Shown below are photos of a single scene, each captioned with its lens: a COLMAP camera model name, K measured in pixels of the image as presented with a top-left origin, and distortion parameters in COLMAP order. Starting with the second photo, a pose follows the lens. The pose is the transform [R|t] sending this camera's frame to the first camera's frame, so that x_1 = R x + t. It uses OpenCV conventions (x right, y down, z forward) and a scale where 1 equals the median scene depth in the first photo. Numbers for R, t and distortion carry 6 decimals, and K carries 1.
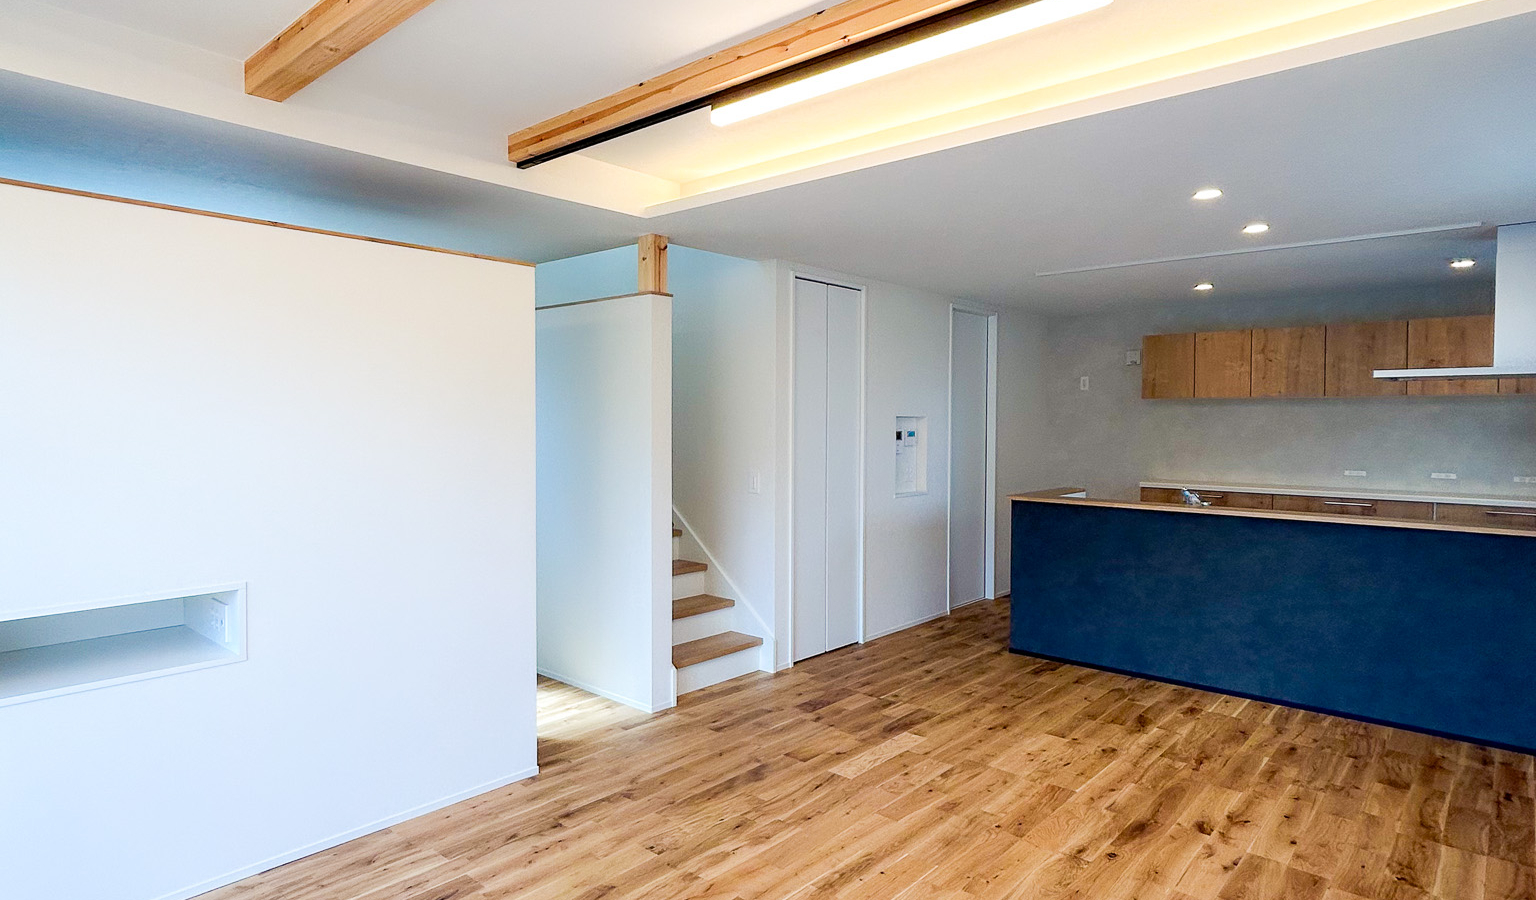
lens RADIAL K [[848.6, 0, 768.0], [0, 848.6, 450.0], [0, 0, 1]] dist [0.000628, 0.000230]
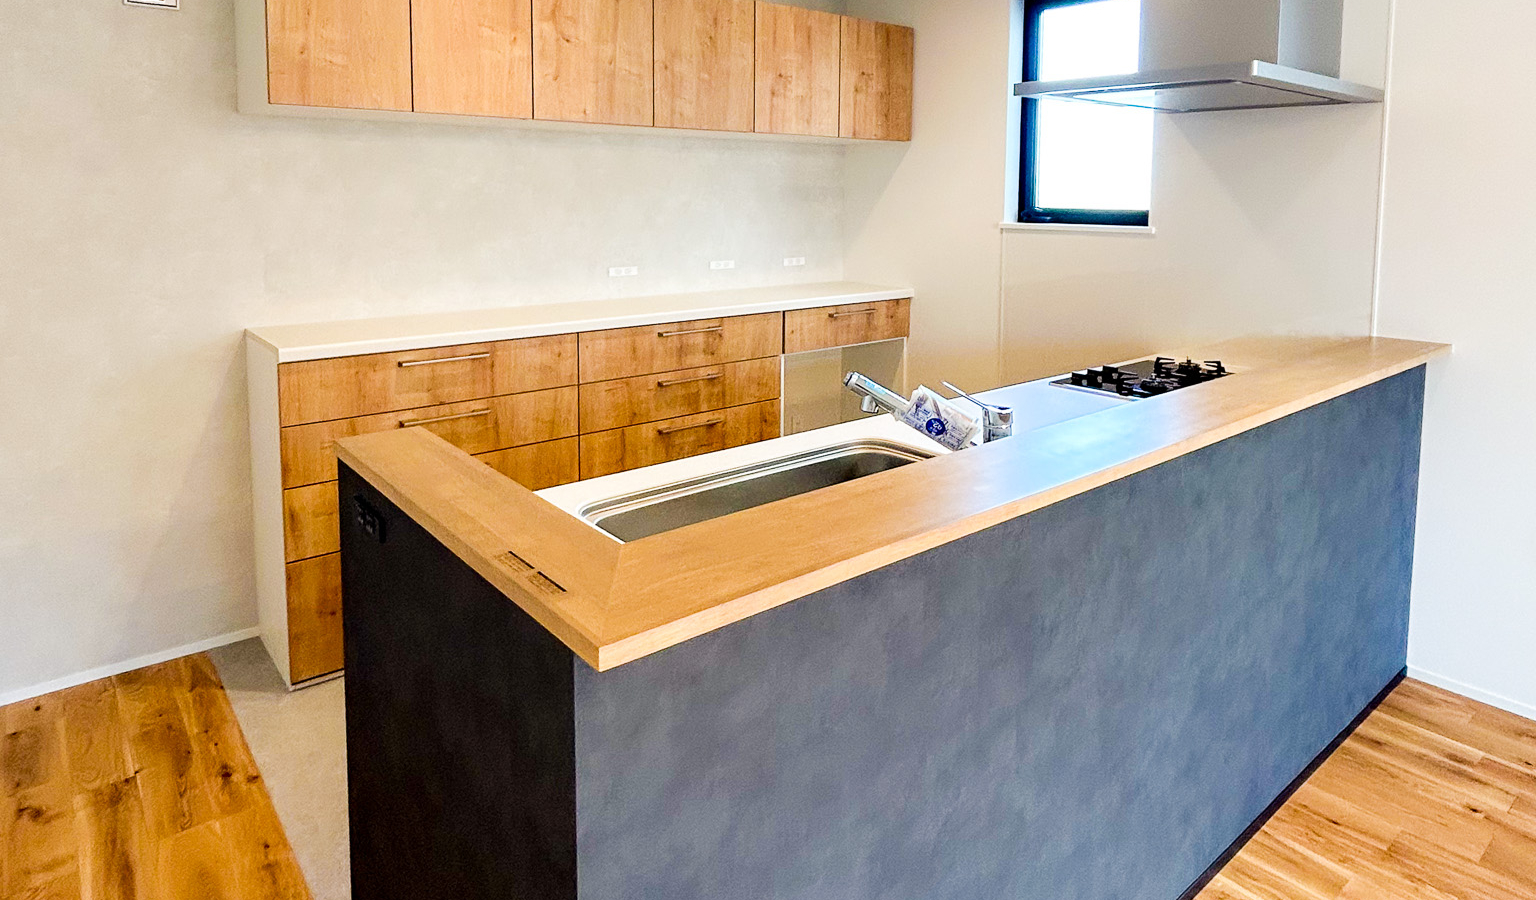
lens RADIAL K [[917.0, 0, 766.5], [0, 917.0, 267.5], [0, 0, 1]] dist [0.001270, -0.000120]
pose [[0.154833, -0.084667, 0.984306, 0.122854], [0.033560, 0.996197, 0.080411, -0.021261], [-0.987371, 0.020583, 0.157085, 0.845877]]
